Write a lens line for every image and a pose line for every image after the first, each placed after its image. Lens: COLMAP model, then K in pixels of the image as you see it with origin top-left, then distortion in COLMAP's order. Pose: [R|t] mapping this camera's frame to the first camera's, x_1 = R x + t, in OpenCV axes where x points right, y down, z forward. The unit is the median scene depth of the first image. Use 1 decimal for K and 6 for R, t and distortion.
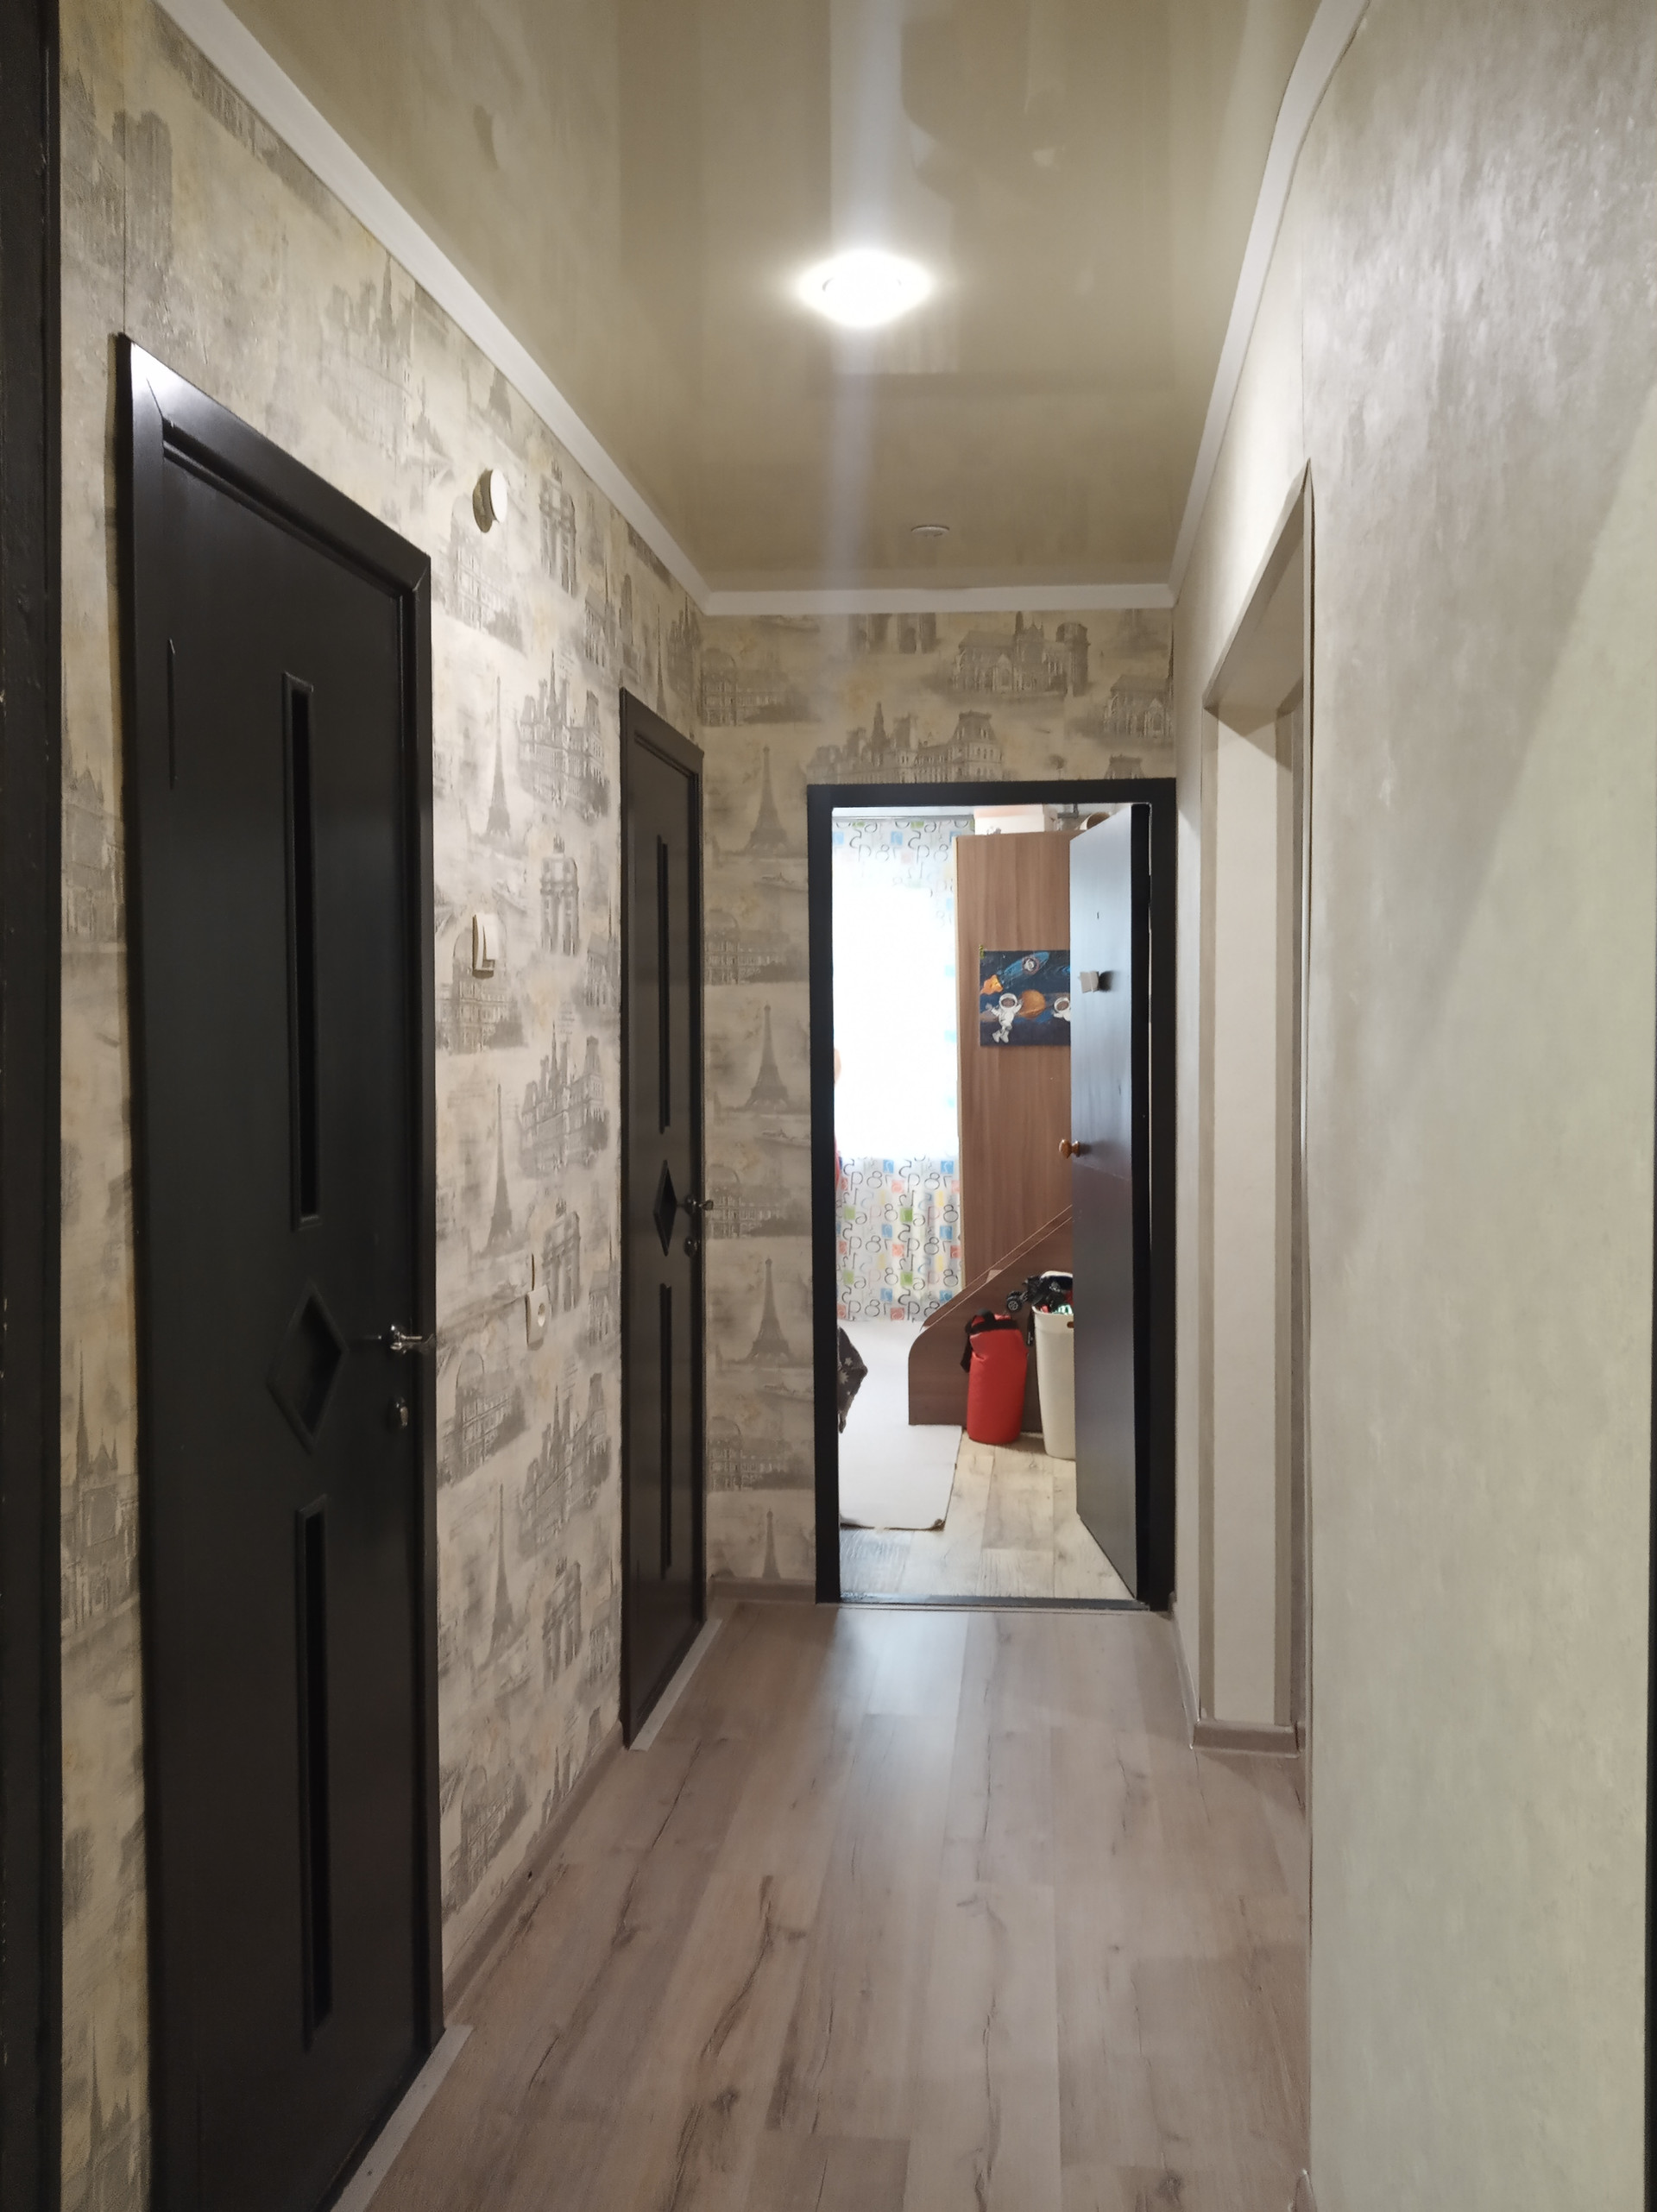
lens RADIAL K [[1695.8, 0, 828.5], [0, 1695.8, 1106.0], [0, 0, 1]] dist [-0.001085, -0.010482]
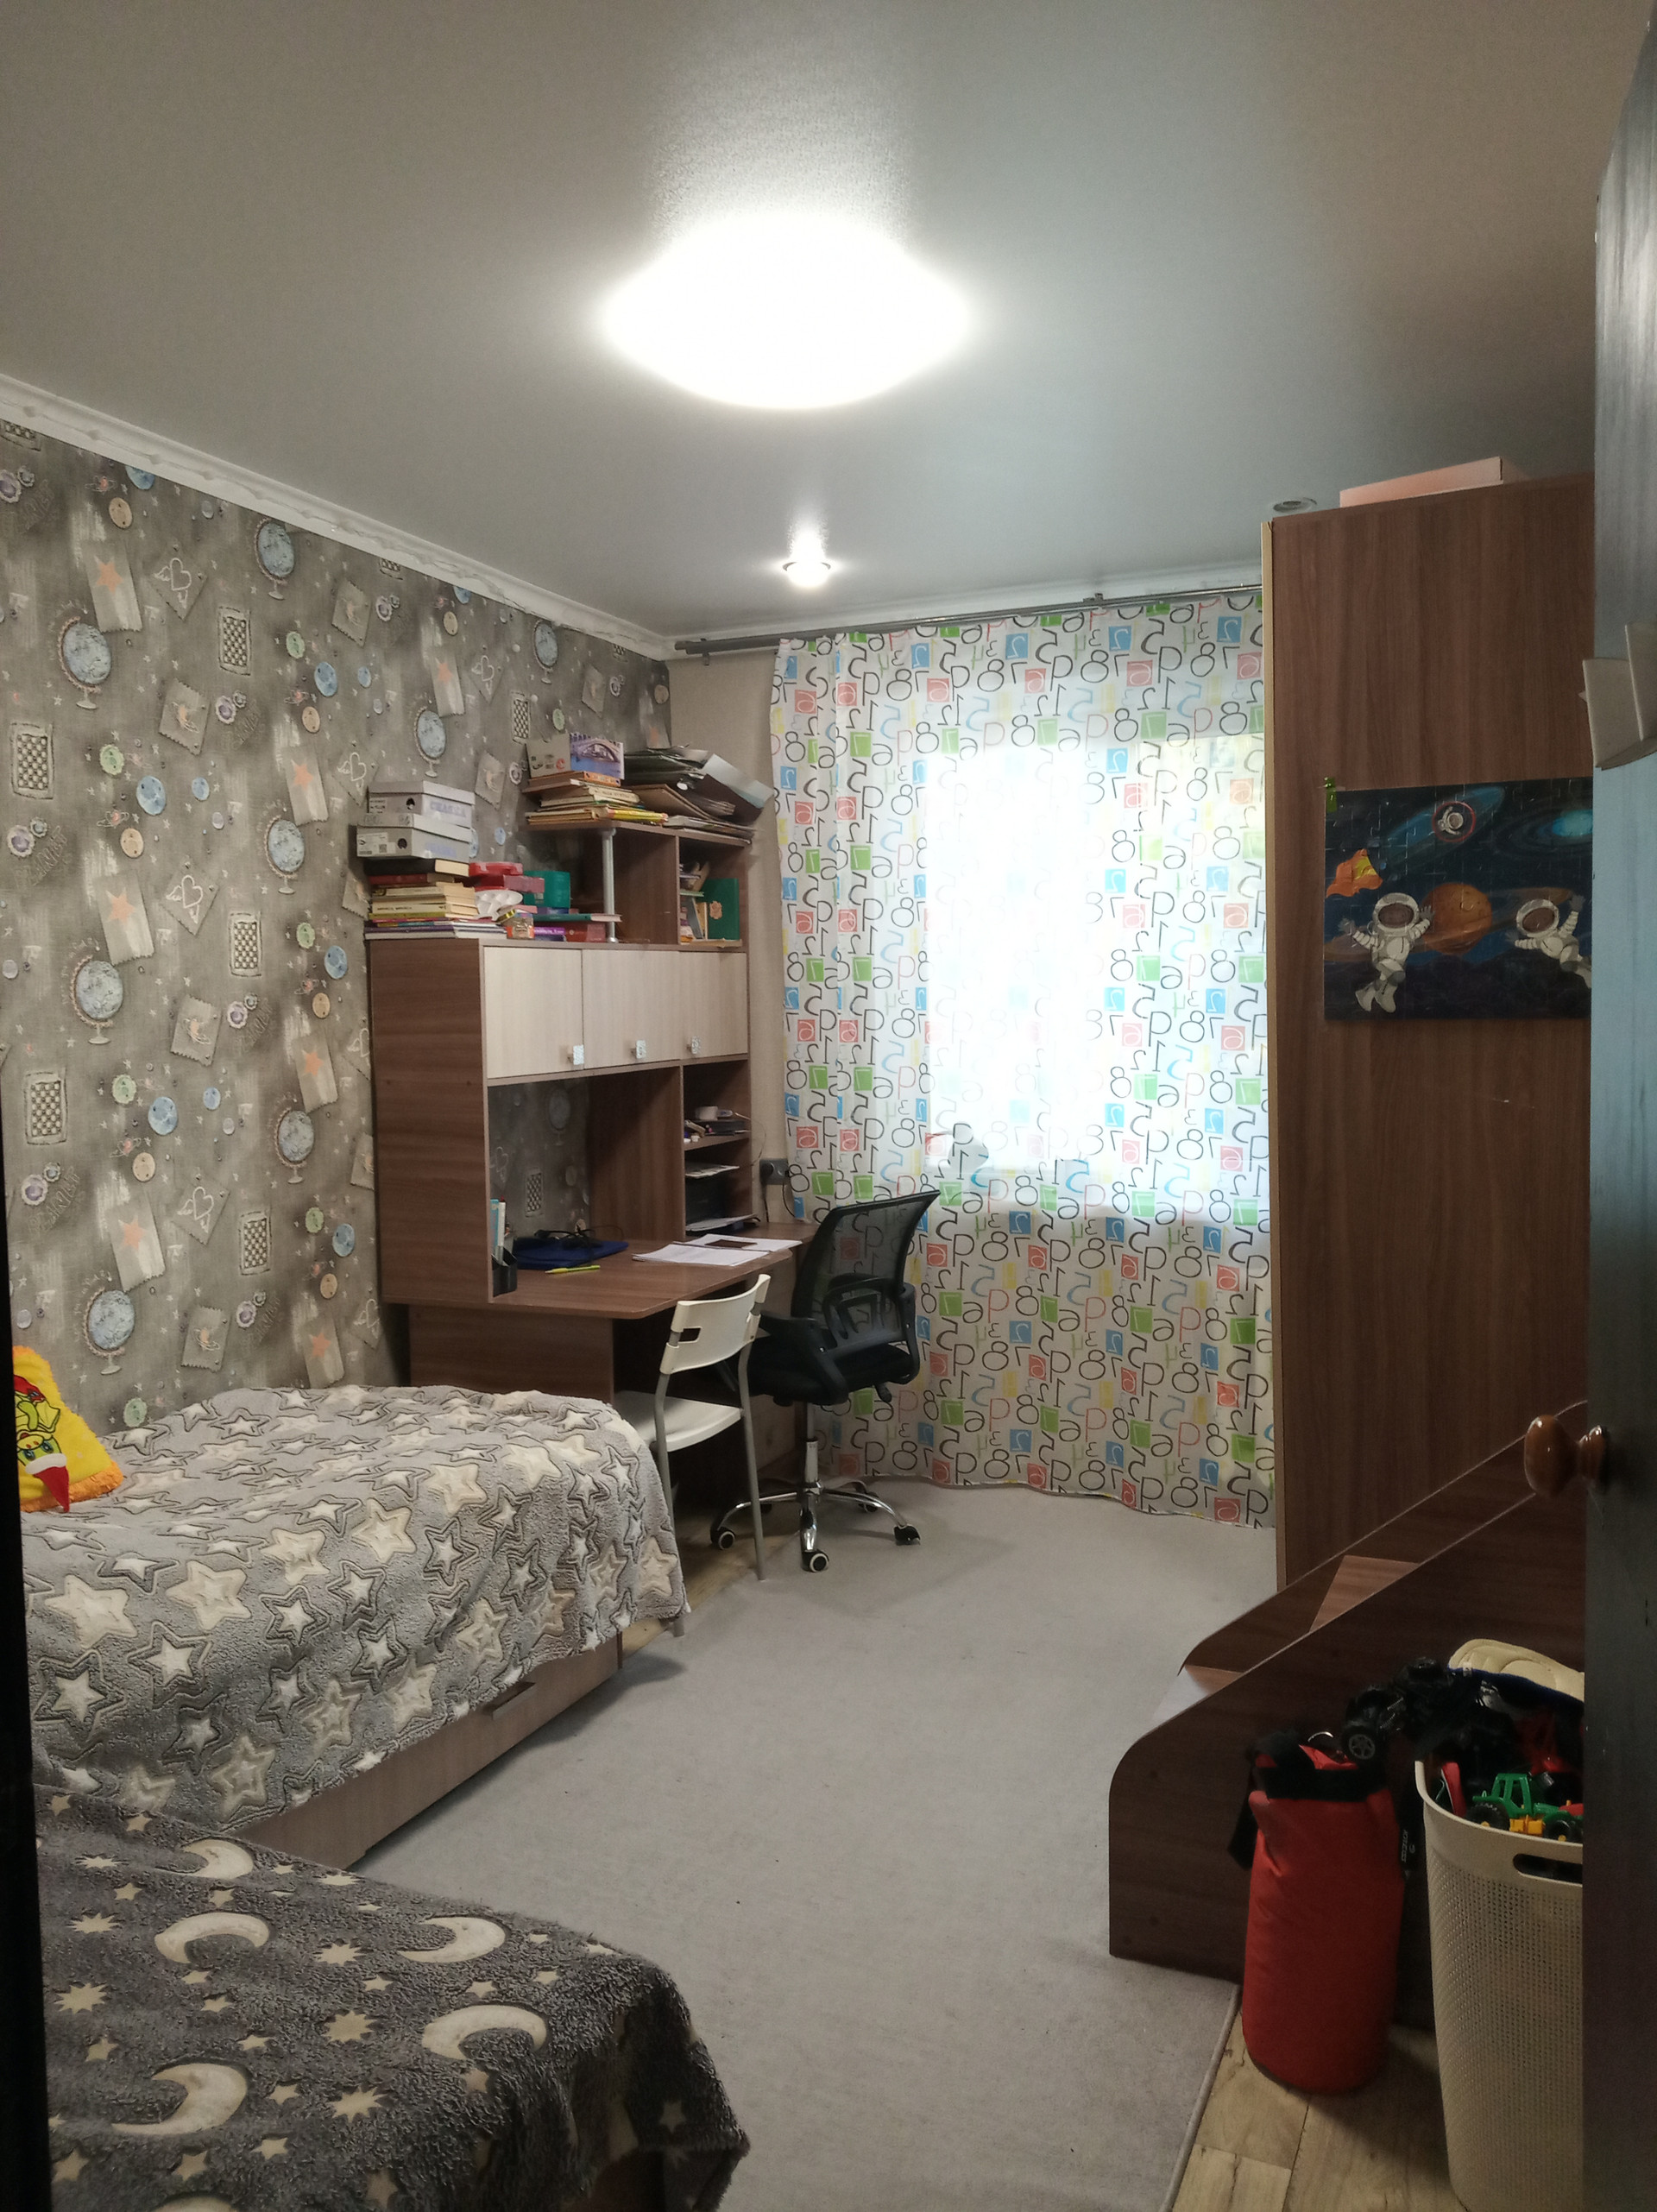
lens RADIAL K [[1695.8, 0, 828.5], [0, 1695.8, 1106.0], [0, 0, 1]] dist [-0.001085, -0.010482]
pose [[0.958857, 0.012386, -0.283620, 0.091171], [-0.007179, 0.999786, 0.019390, -0.021820], [0.283800, -0.016556, 0.958741, 0.566739]]
